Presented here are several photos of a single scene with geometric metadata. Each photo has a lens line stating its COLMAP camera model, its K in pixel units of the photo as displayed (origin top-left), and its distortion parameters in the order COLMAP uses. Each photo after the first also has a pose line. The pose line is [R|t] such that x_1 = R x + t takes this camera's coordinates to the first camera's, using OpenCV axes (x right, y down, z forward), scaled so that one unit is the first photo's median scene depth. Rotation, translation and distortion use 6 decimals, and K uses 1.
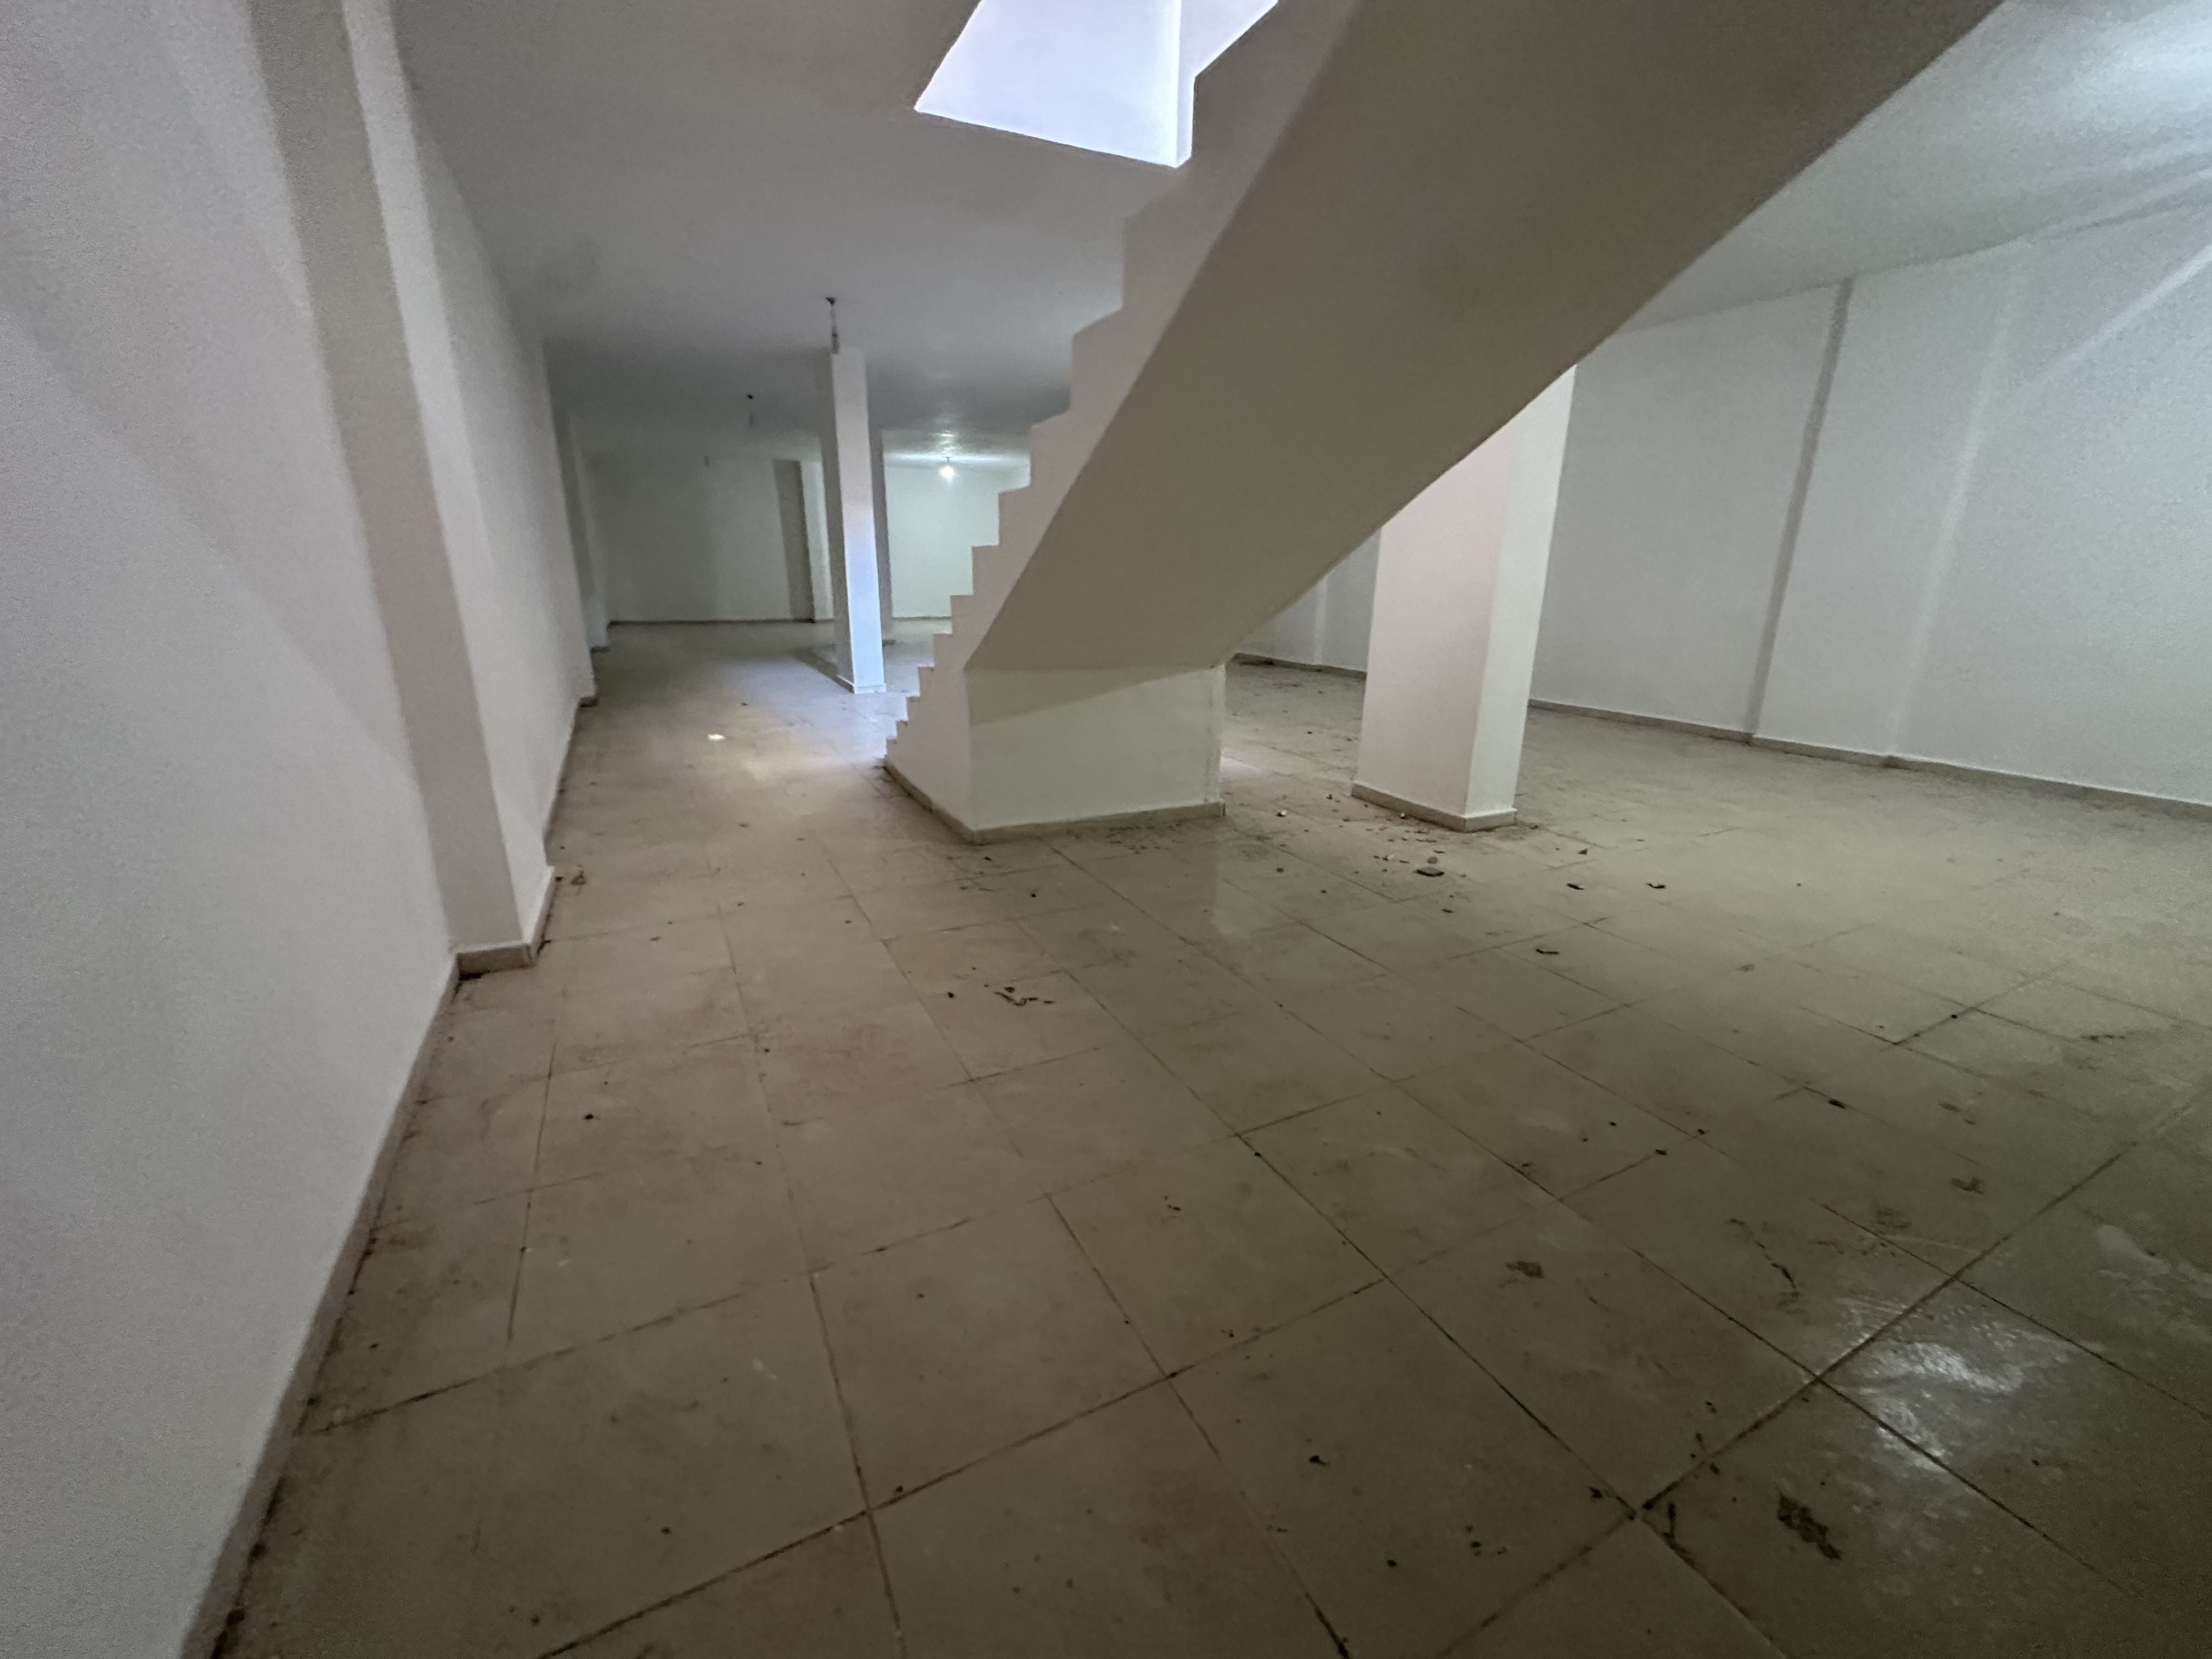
lens RADIAL K [[878.8, 0, 1106.9], [0, 878.8, 830.0], [0, 0, 1]] dist [-0.004671, 0.001397]
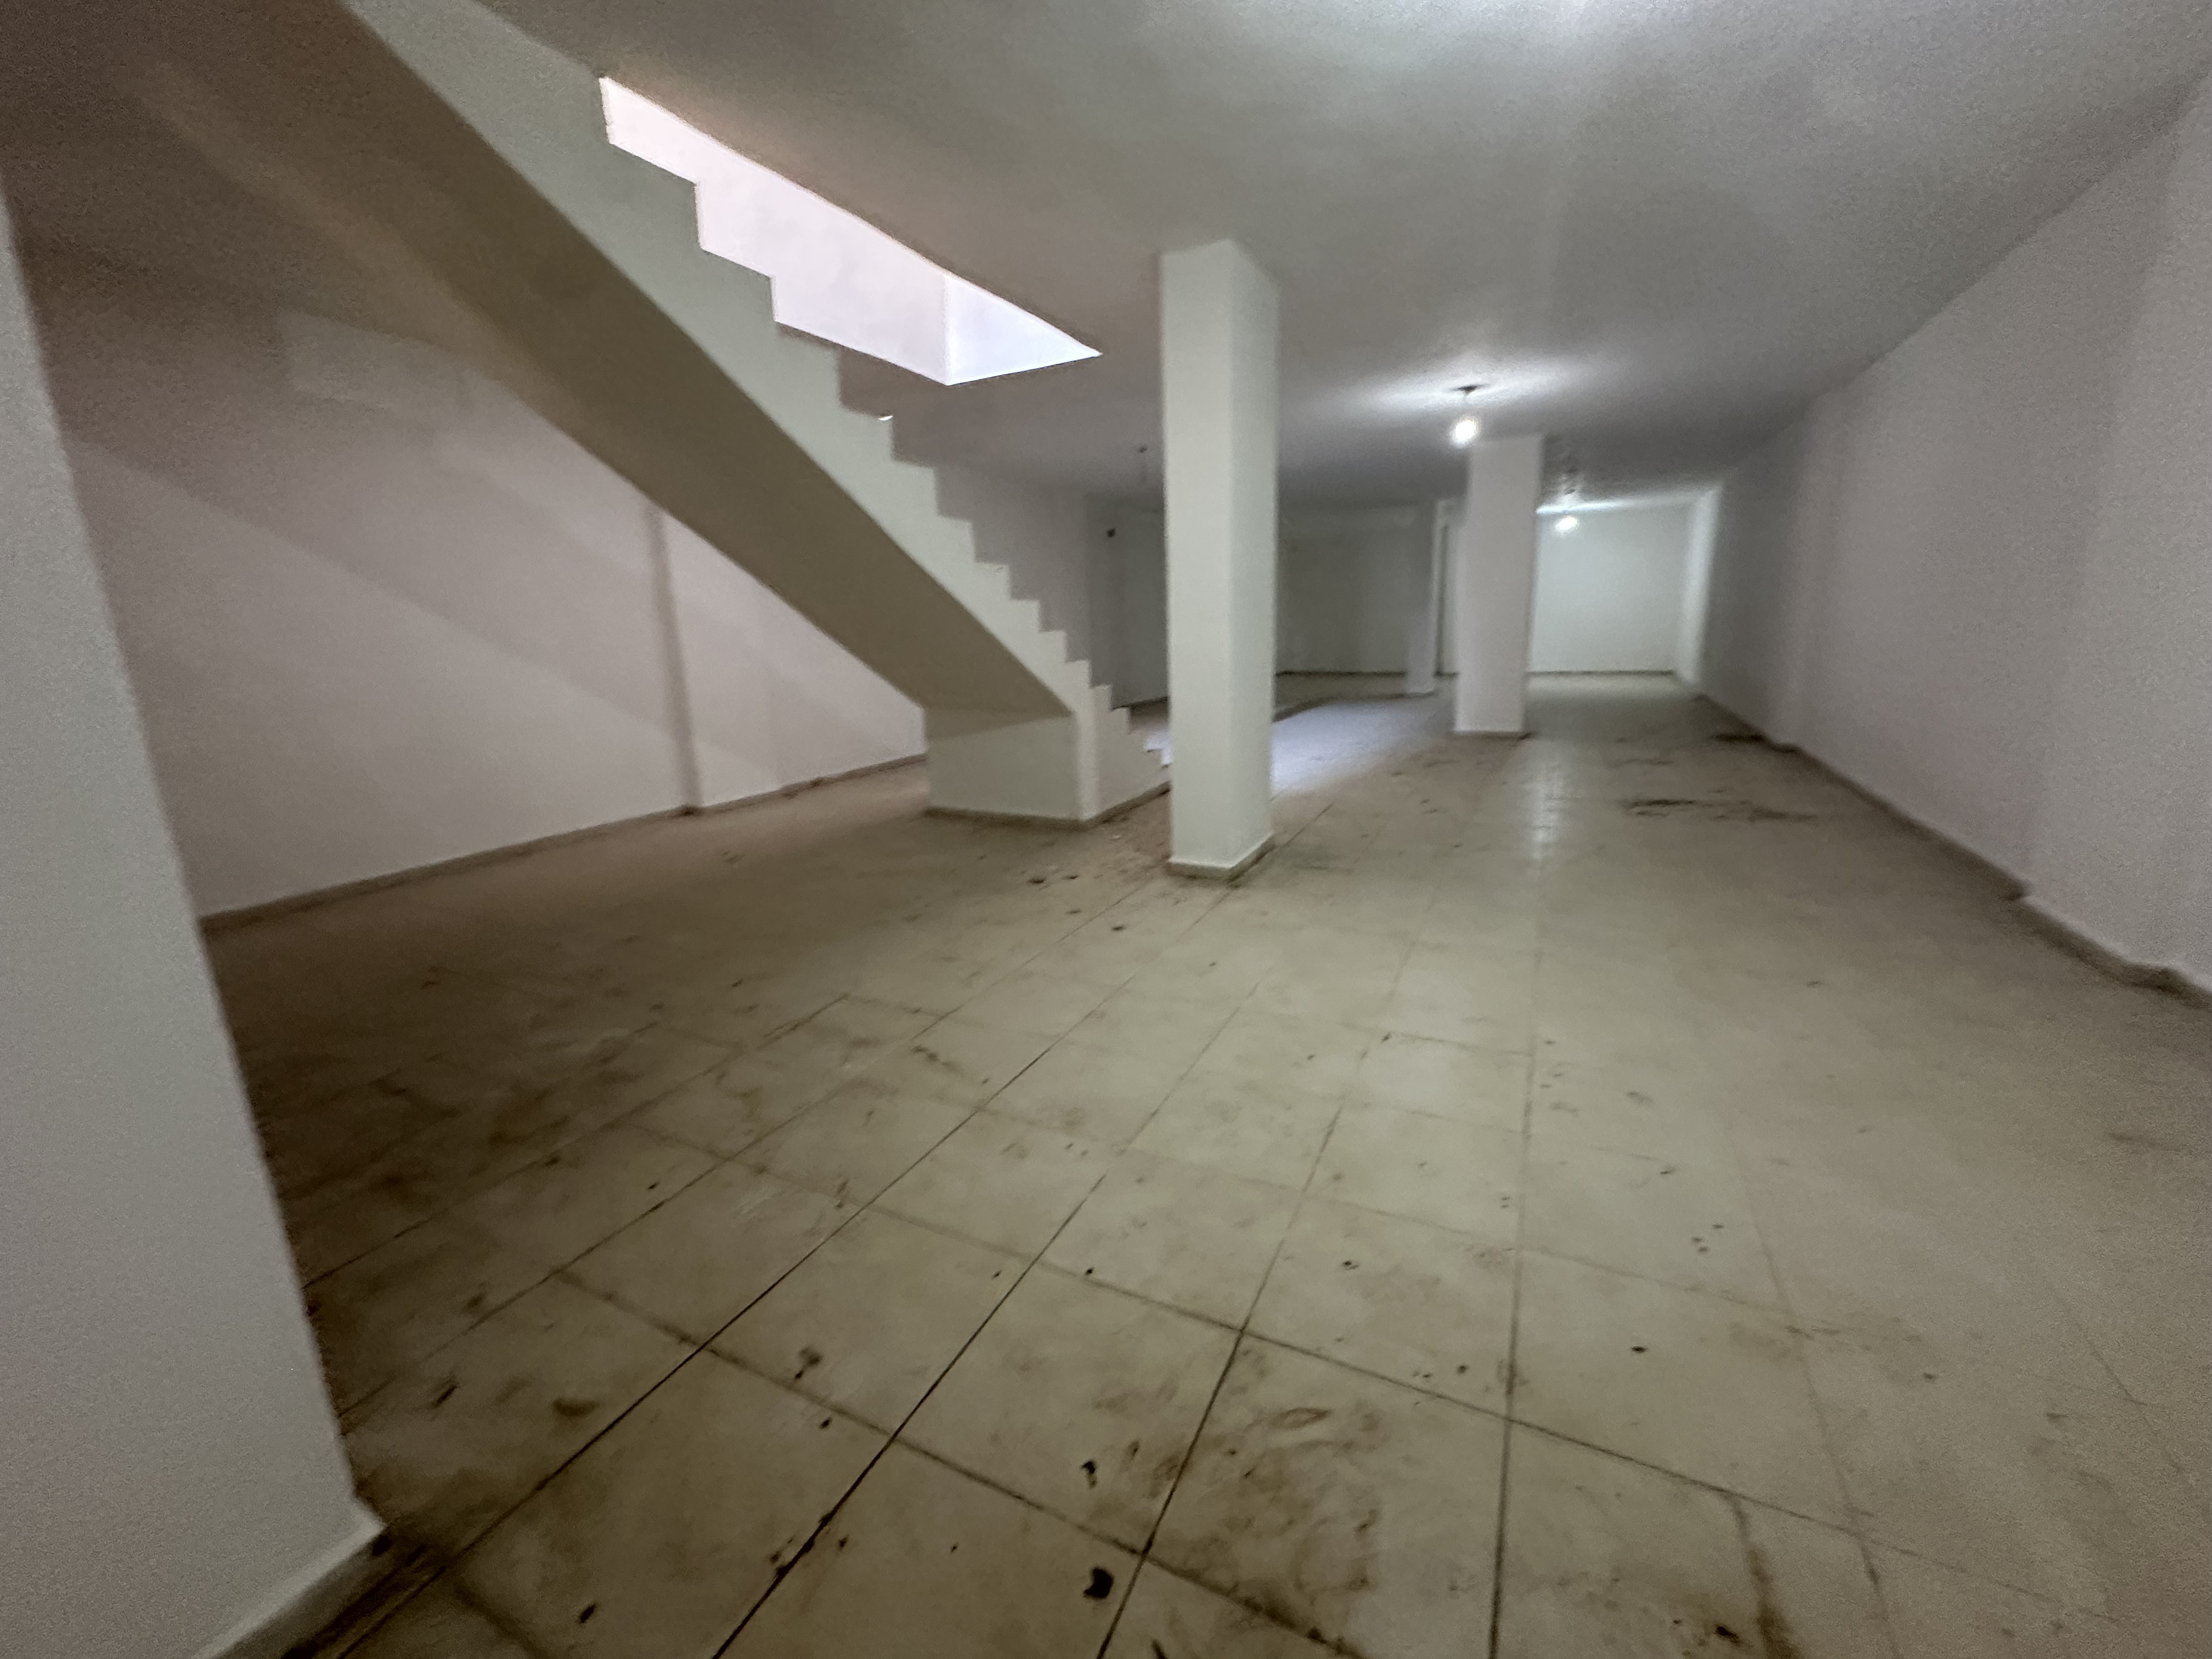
lens RADIAL K [[878.8, 0, 1107.7], [0, 878.8, 828.2], [0, 0, 1]] dist [-0.004671, 0.001397]
pose [[0.593183, 0.154102, -0.790181, 1.356207], [-0.196808, 0.979486, 0.043278, -0.096573], [0.780641, 0.129843, 0.611343, 0.274809]]
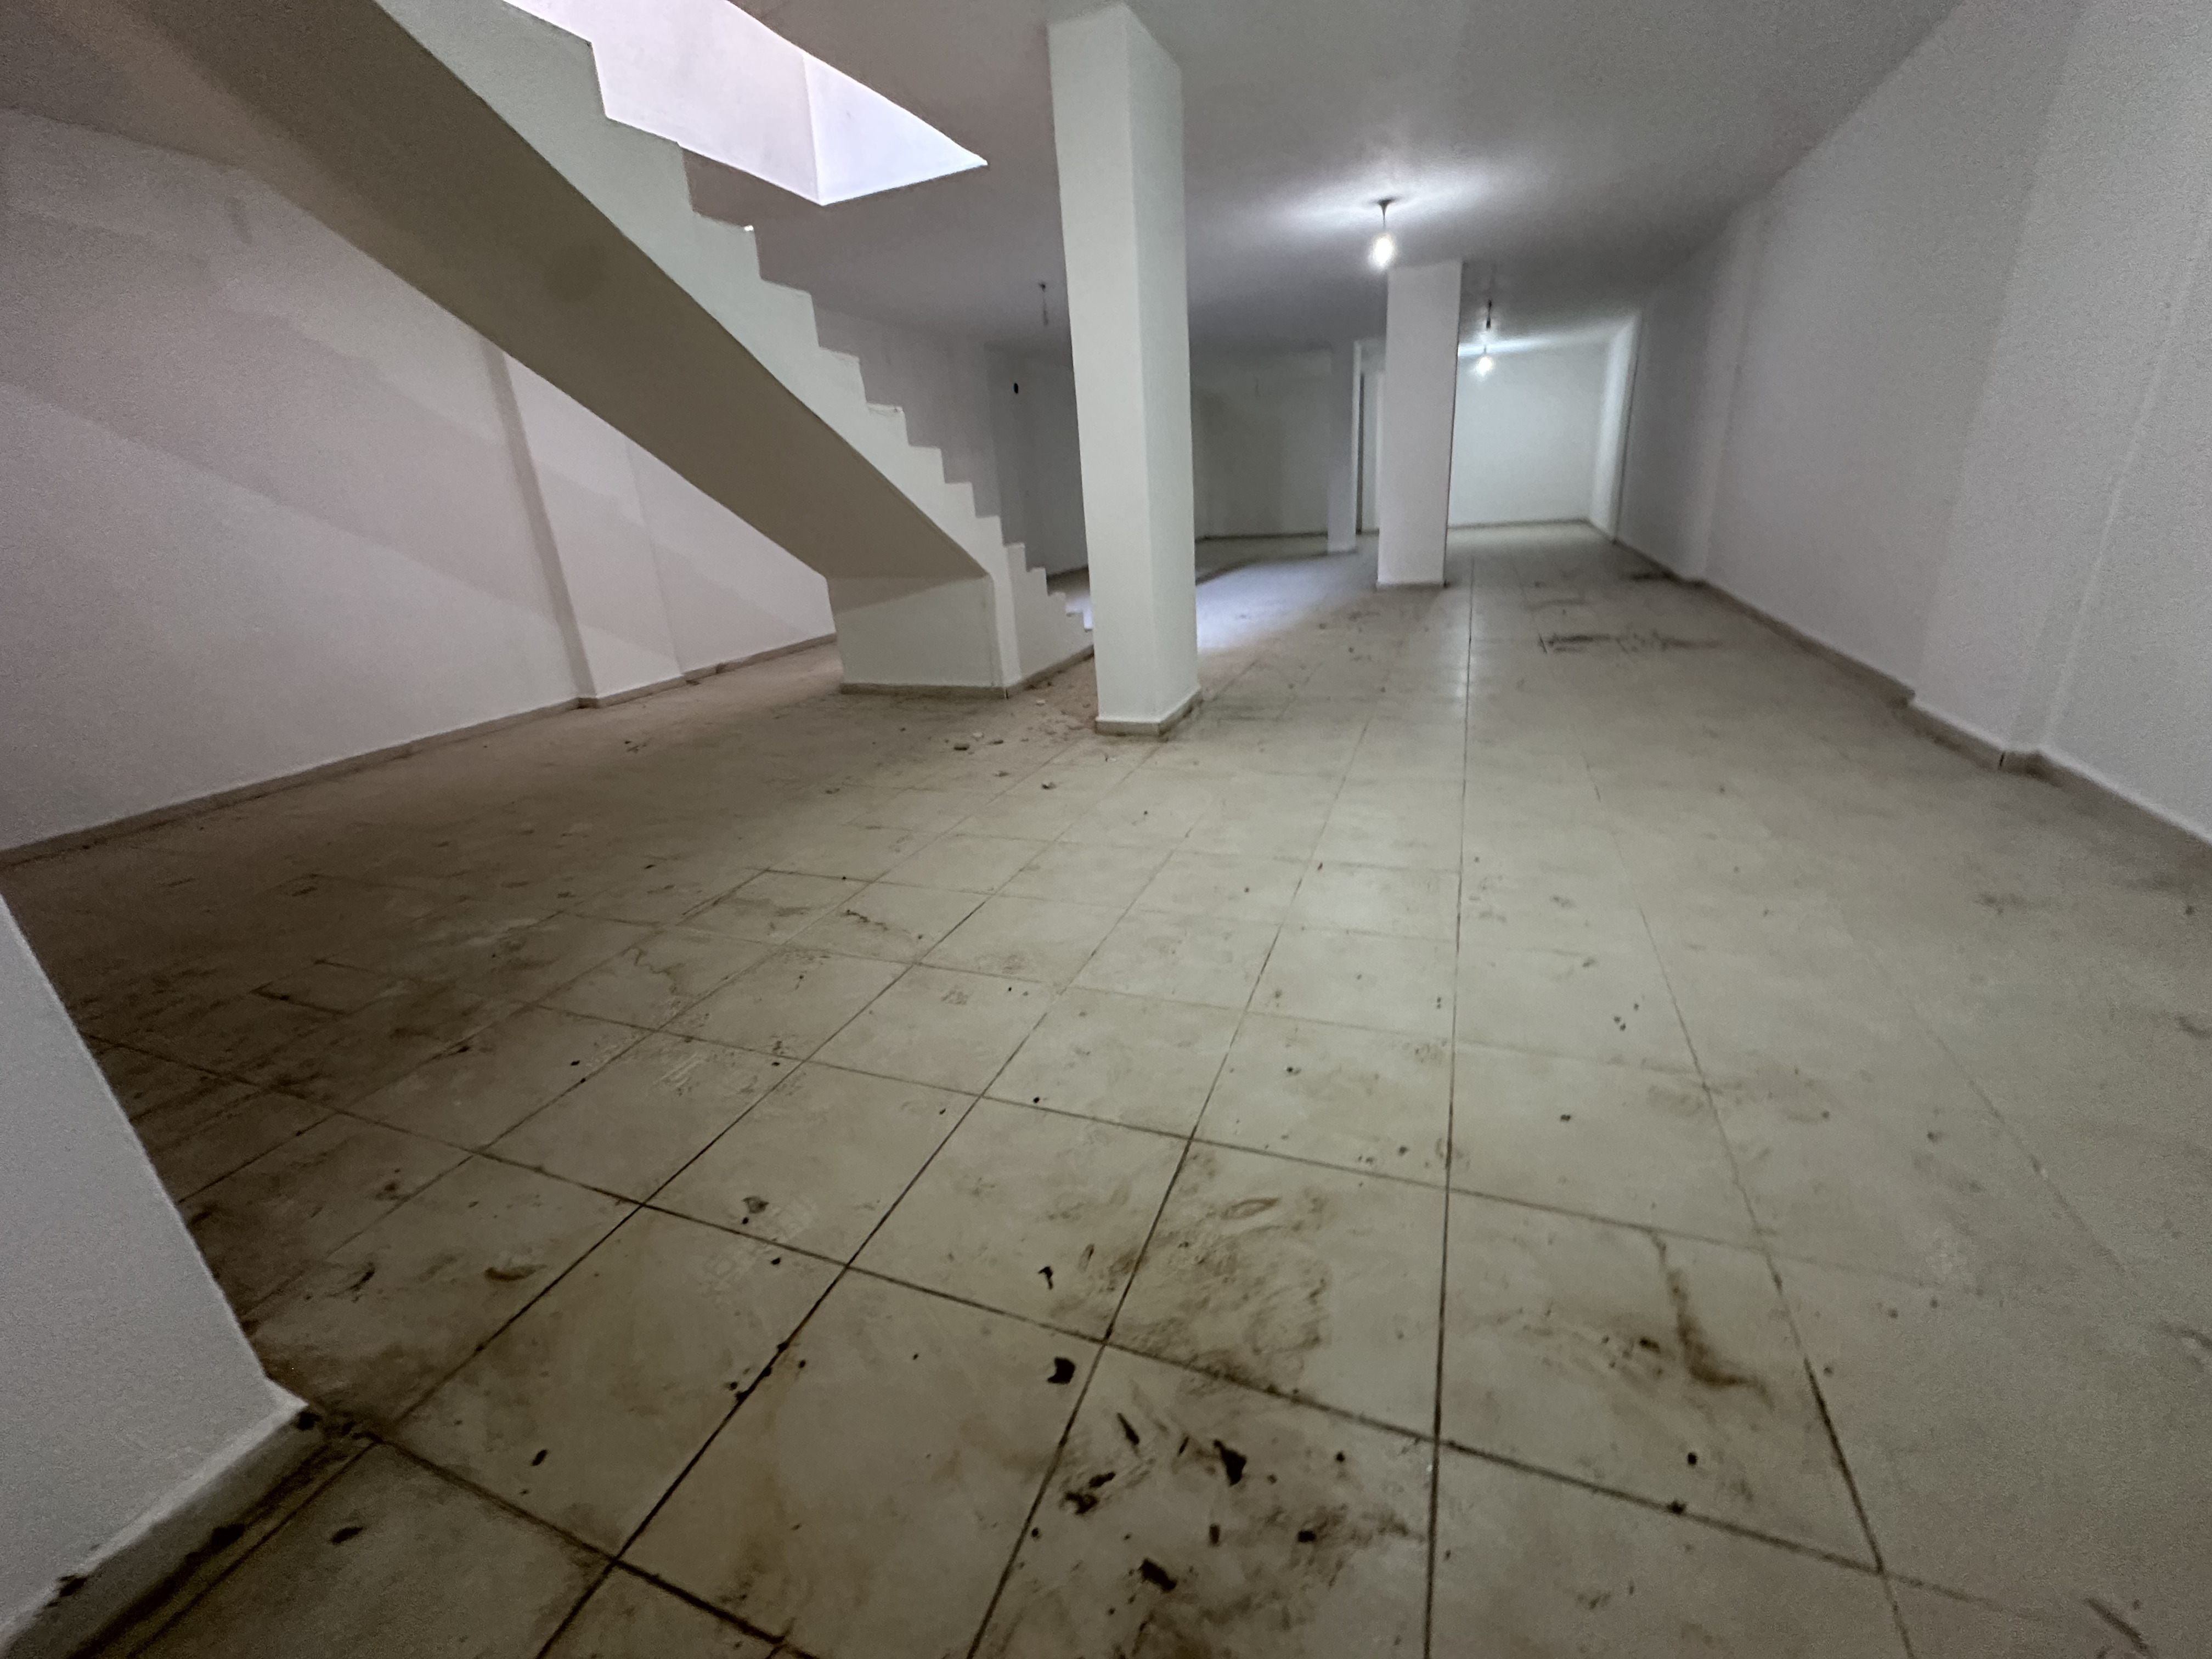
lens RADIAL K [[878.8, 0, 1109.7], [0, 878.8, 826.4], [0, 0, 1]] dist [-0.004671, 0.001397]
pose [[0.664516, 0.212167, -0.716522, 1.346175], [-0.143806, 0.977233, 0.155997, -0.062583], [0.733306, -0.000622, 0.679898, 0.295792]]
